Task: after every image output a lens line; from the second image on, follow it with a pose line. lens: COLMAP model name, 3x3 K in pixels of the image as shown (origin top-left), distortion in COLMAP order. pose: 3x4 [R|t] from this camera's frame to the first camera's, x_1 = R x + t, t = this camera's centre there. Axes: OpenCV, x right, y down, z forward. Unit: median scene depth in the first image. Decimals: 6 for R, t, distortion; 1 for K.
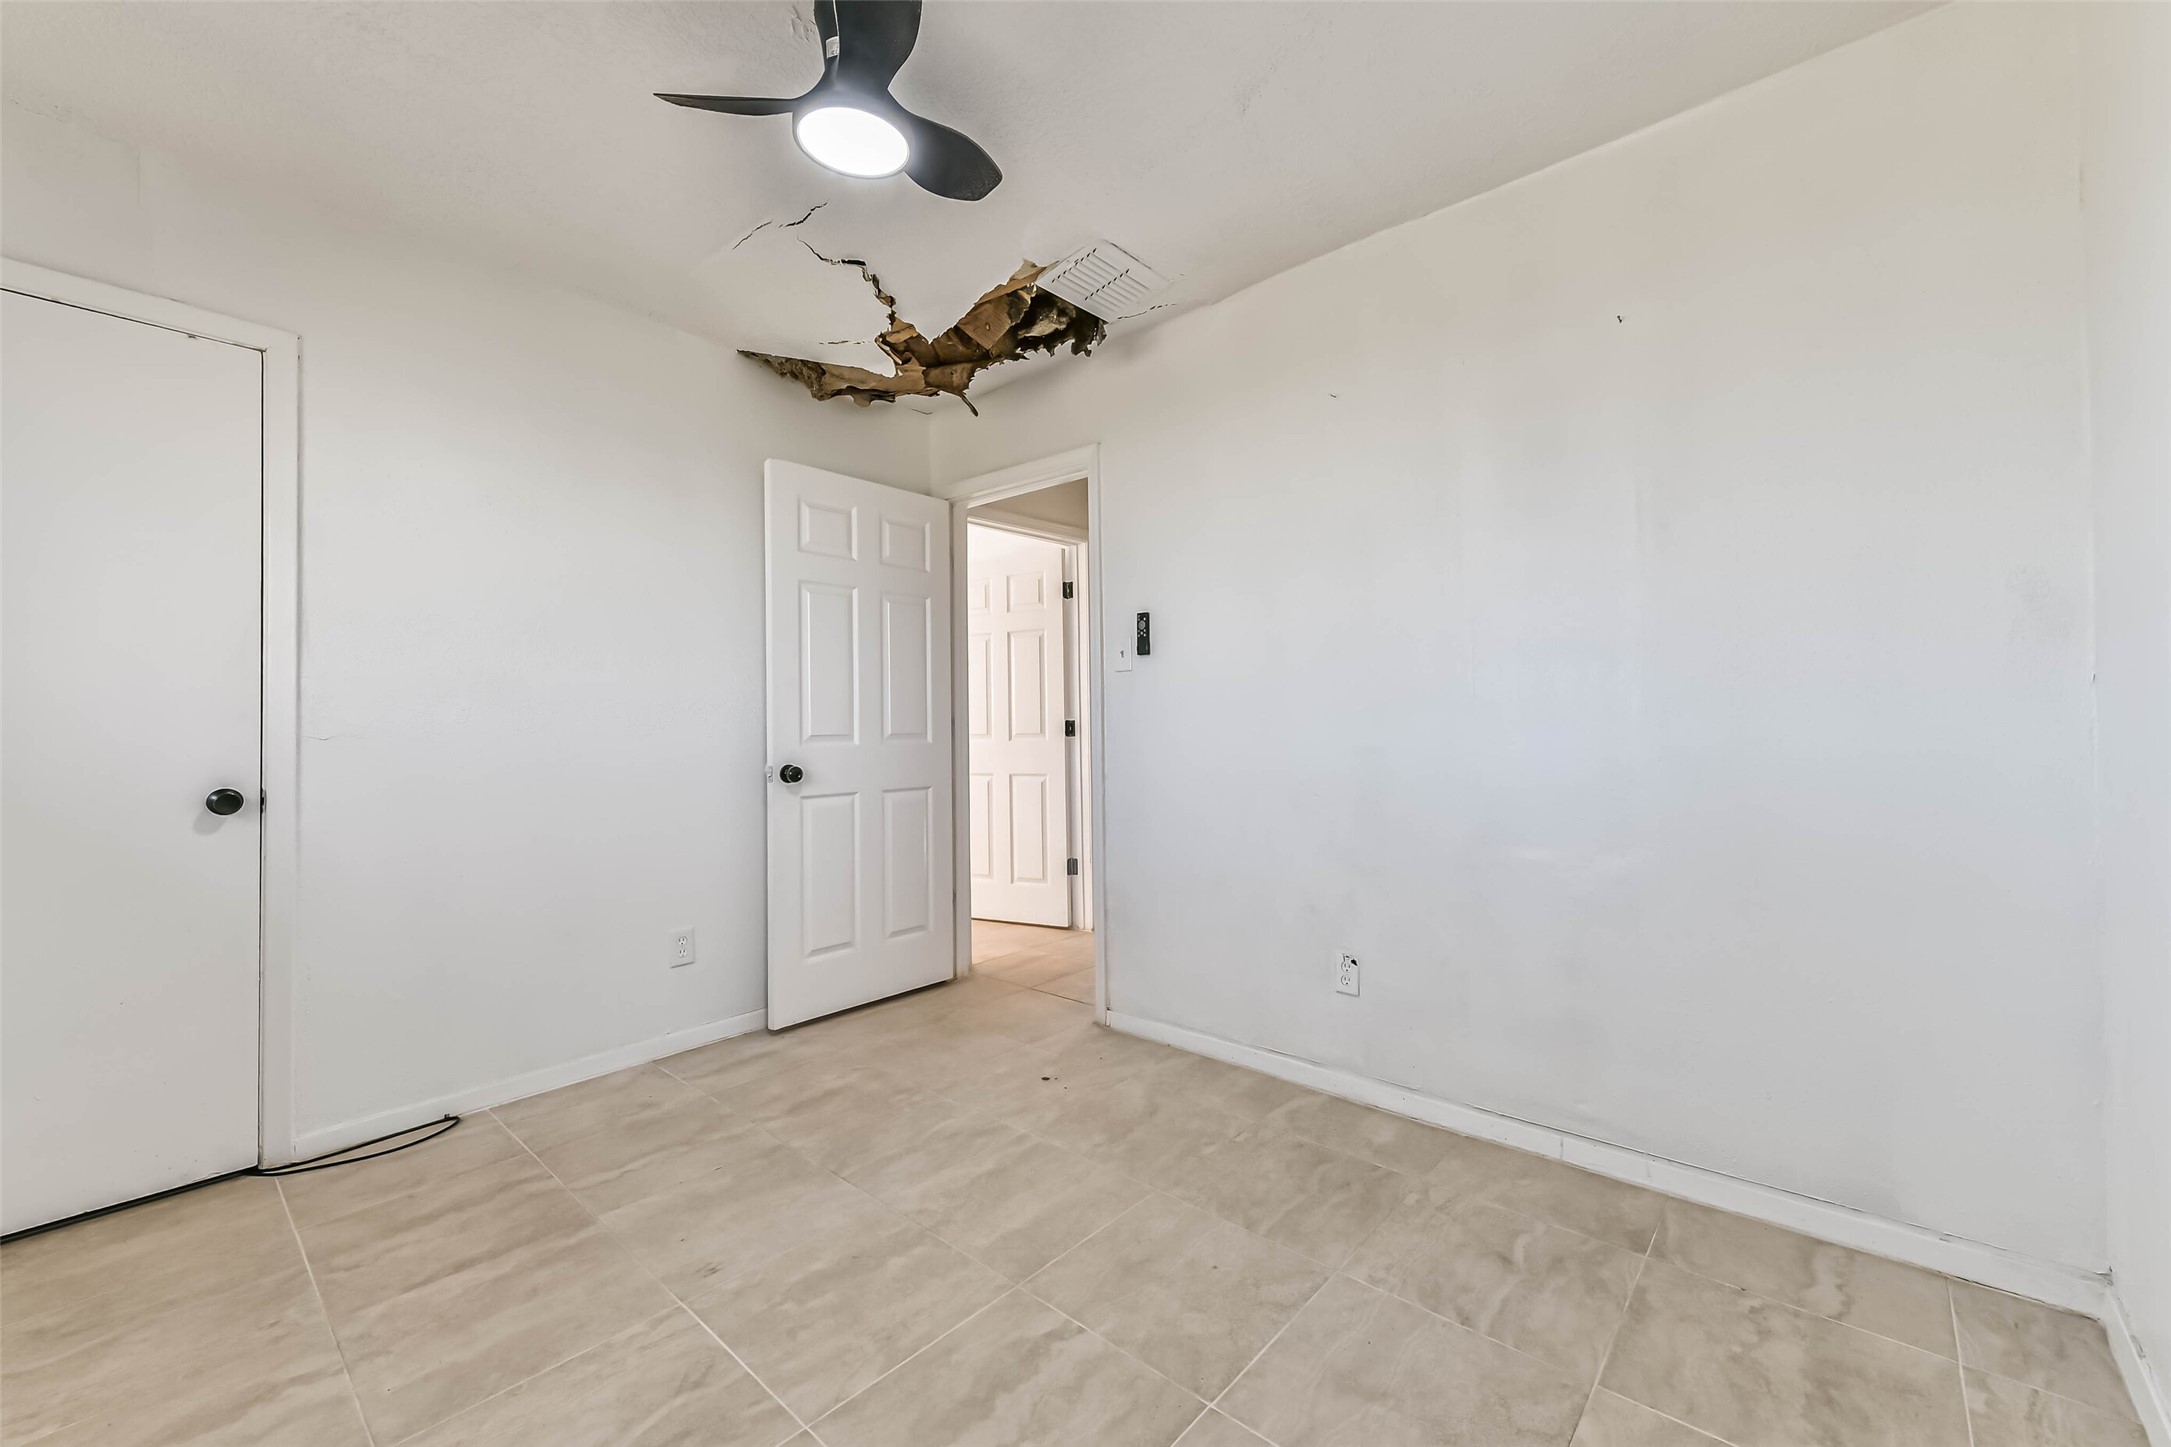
lens RADIAL K [[850.8, 0, 1085.9], [0, 850.8, 731.0], [0, 0, 1]] dist [0.029935, -0.001450]
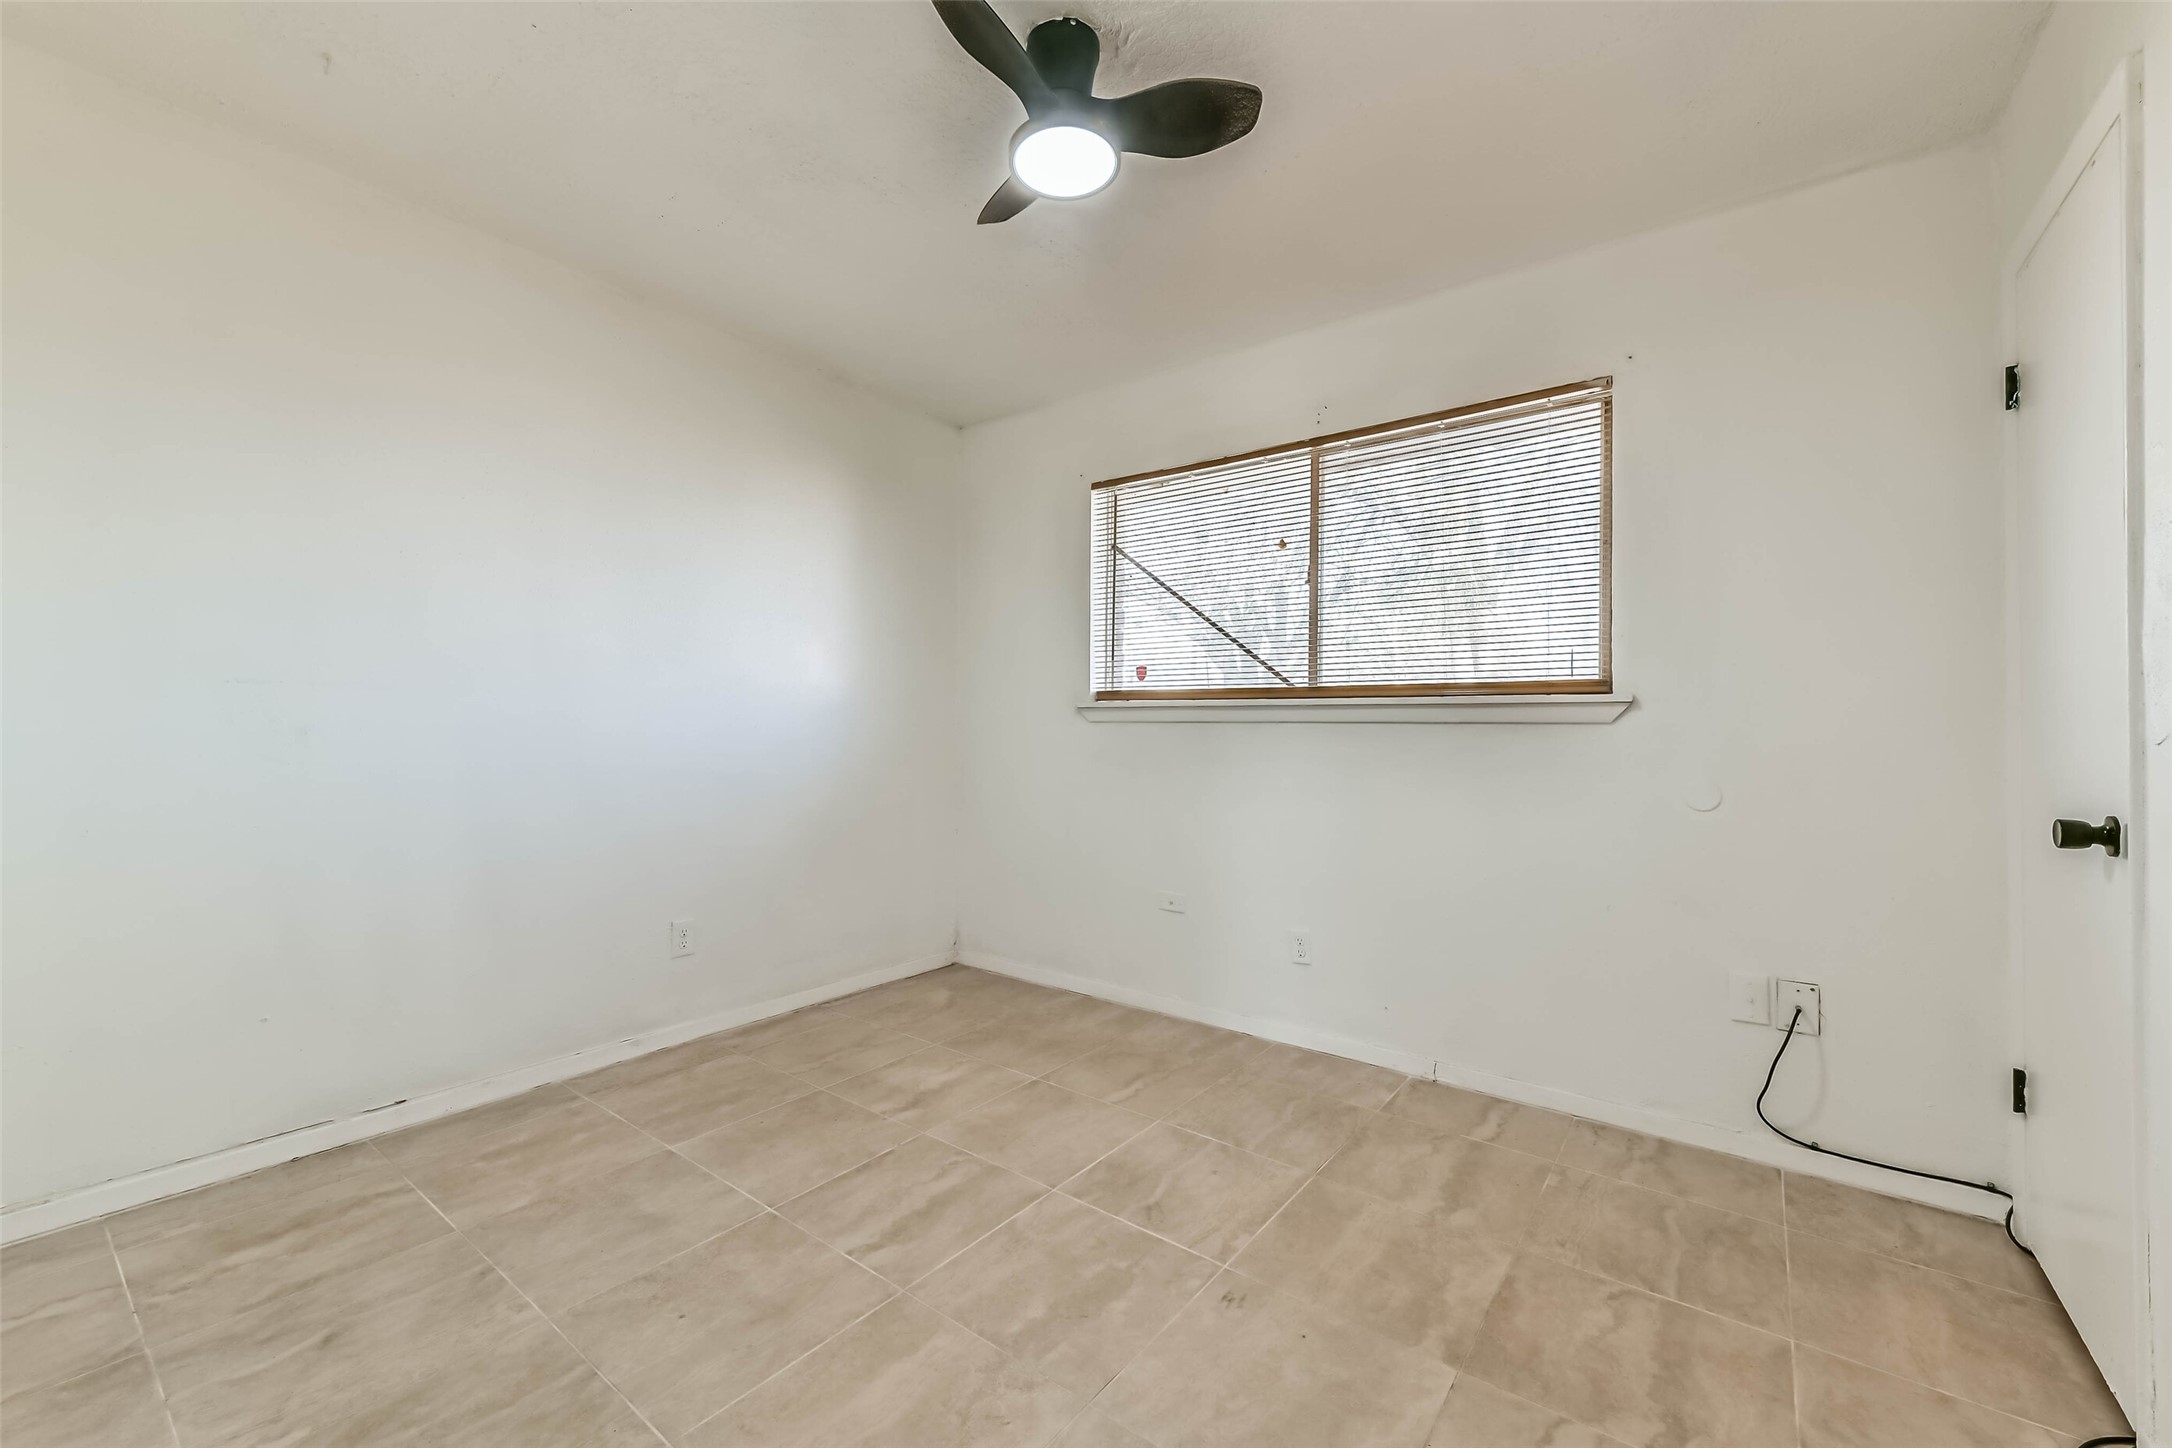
lens RADIAL K [[851.2, 0, 1085.8], [0, 851.2, 715.7], [0, 0, 1]] dist [0.029935, -0.001450]
pose [[-0.997111, 0.003285, -0.075883, -0.212854], [0.003840, 0.999967, -0.007174, -0.006063], [0.075857, -0.007444, -0.997091, 1.986525]]
